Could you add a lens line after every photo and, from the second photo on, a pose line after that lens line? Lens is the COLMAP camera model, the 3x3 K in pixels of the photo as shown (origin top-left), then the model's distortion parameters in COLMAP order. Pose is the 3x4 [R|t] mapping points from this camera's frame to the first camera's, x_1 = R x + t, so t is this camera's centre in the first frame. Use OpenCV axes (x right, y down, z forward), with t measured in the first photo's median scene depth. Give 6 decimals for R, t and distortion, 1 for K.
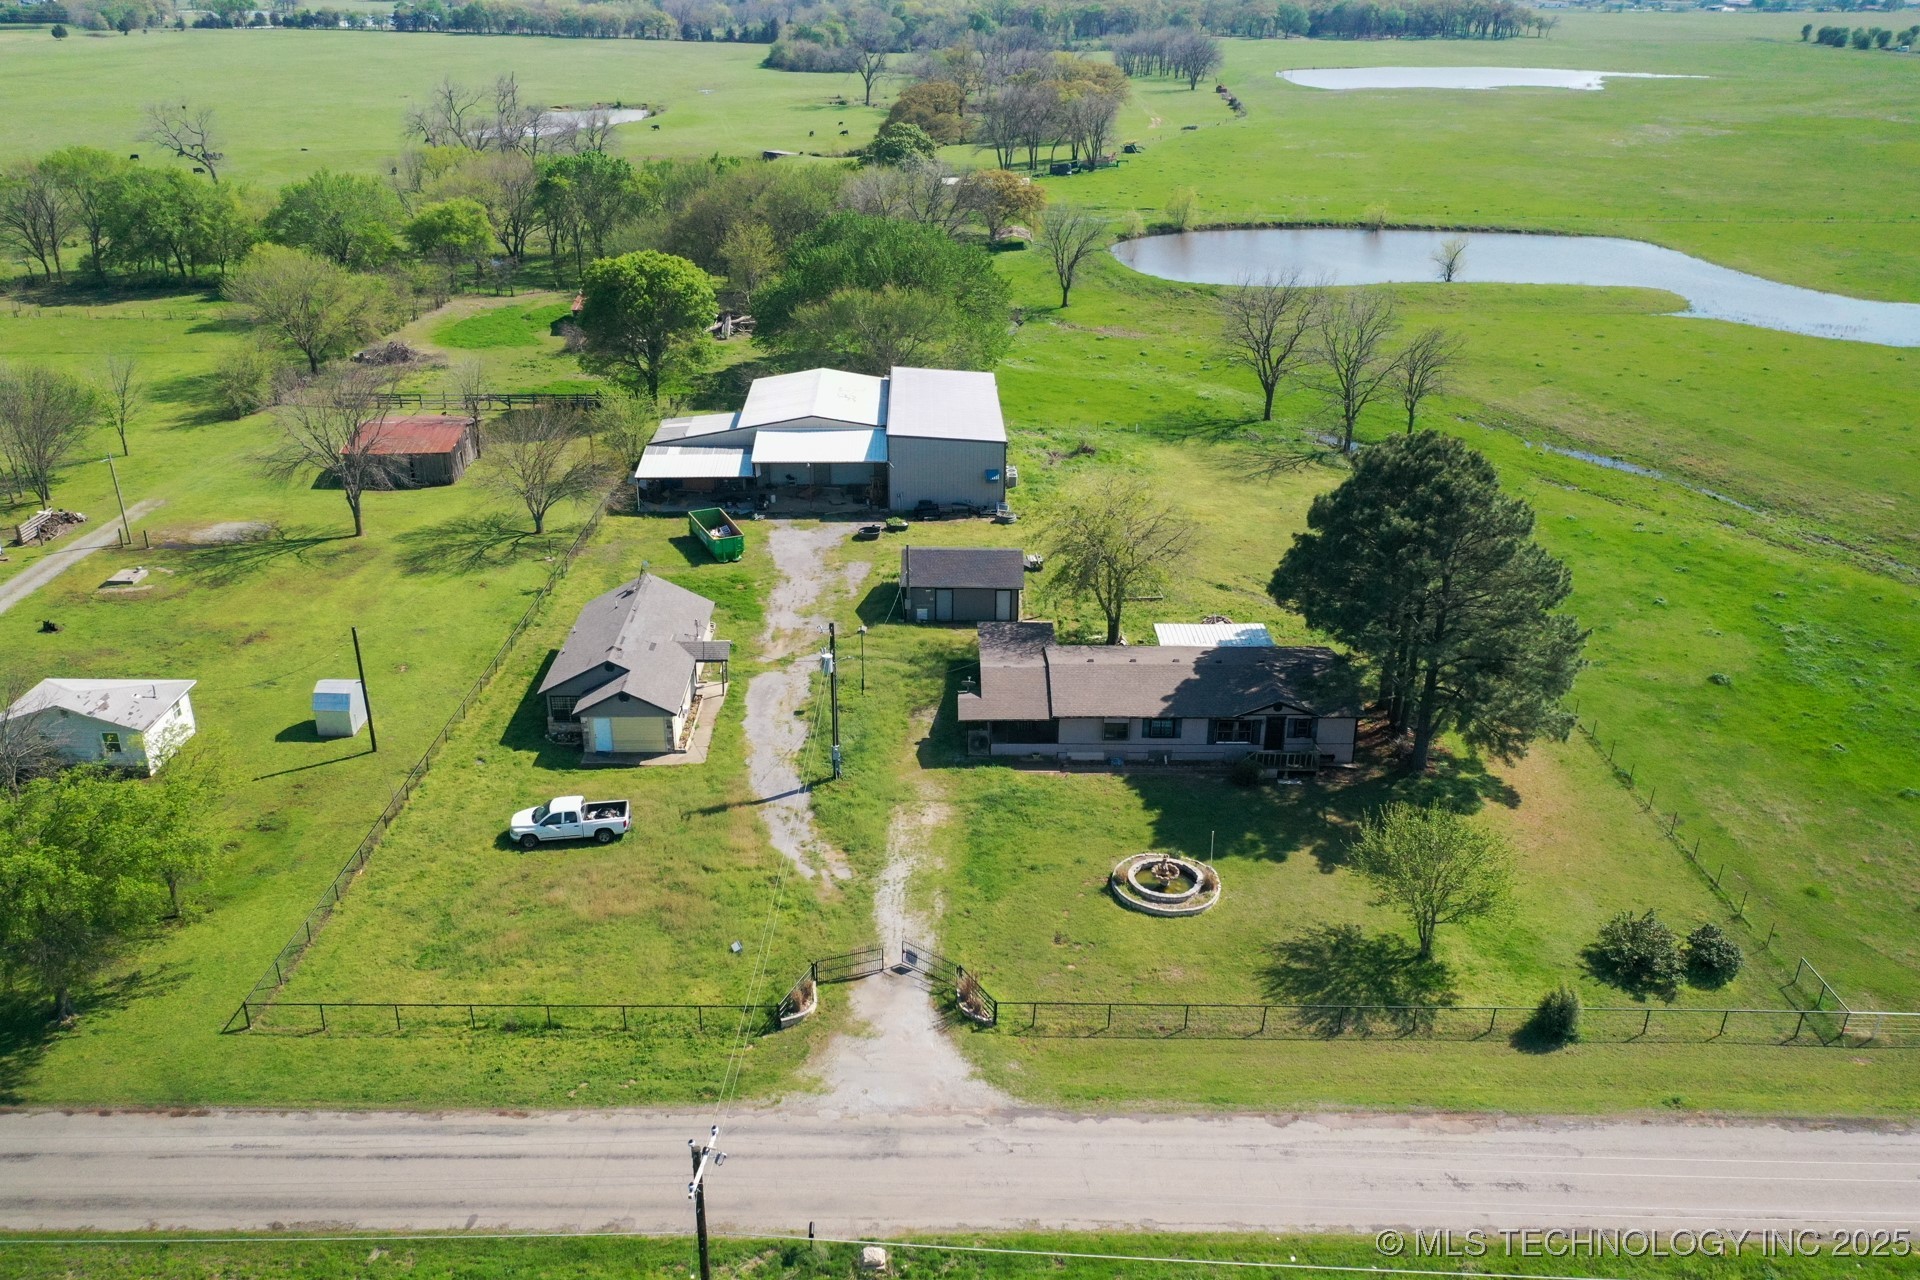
lens RADIAL K [[1524.8, 0, 960.0], [0, 1524.8, 640.0], [0, 0, 1]] dist [0.010959, 0.004214]
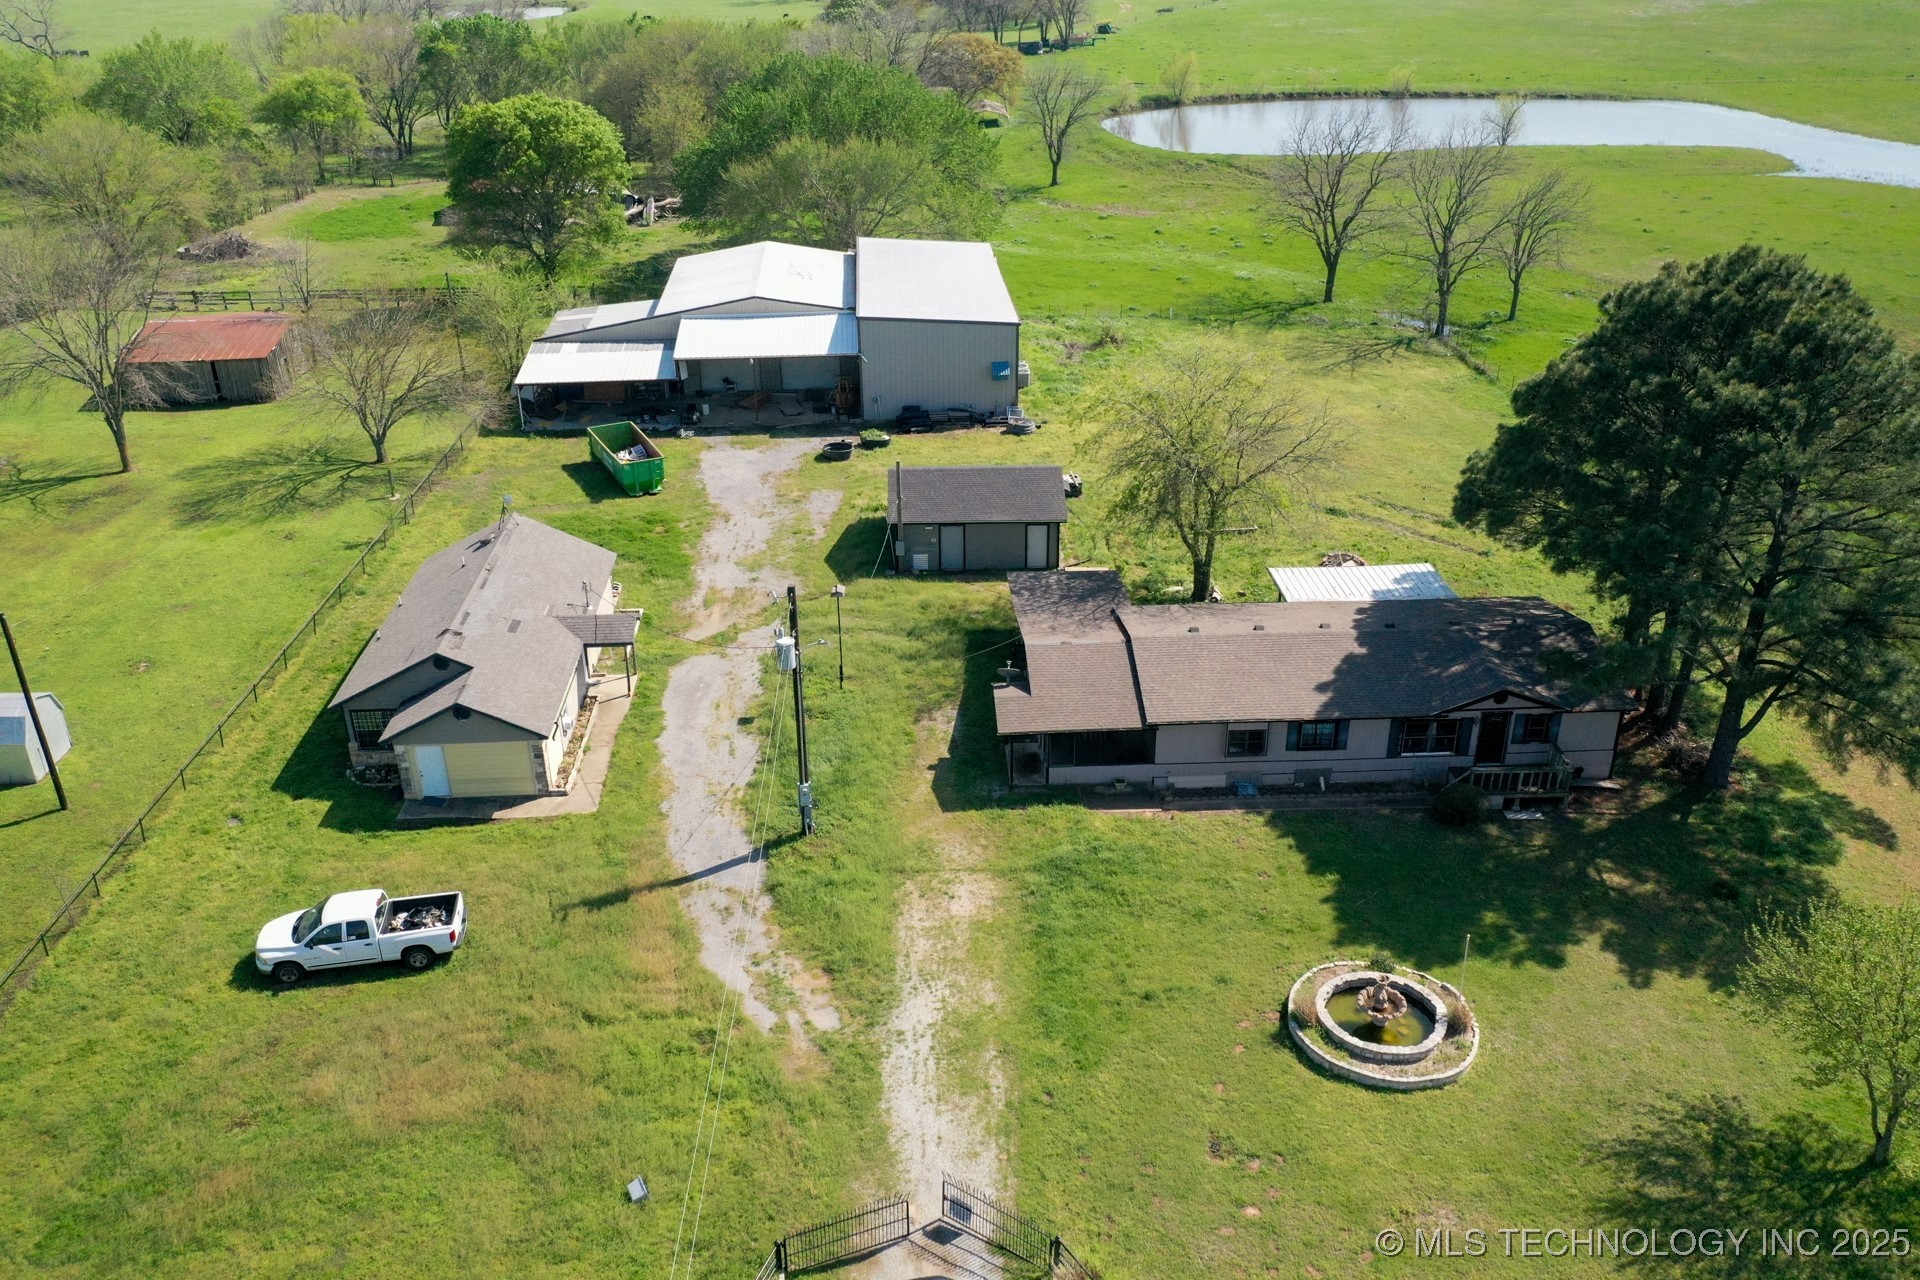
lens RADIAL K [[1524.8, 0, 960.0], [0, 1524.8, 640.0], [0, 0, 1]] dist [0.010959, 0.004214]
pose [[0.999246, -0.028636, 0.026224, -0.026924], [0.027496, 0.998704, 0.042832, -0.011017], [-0.027416, -0.042079, 0.998738, 0.312740]]
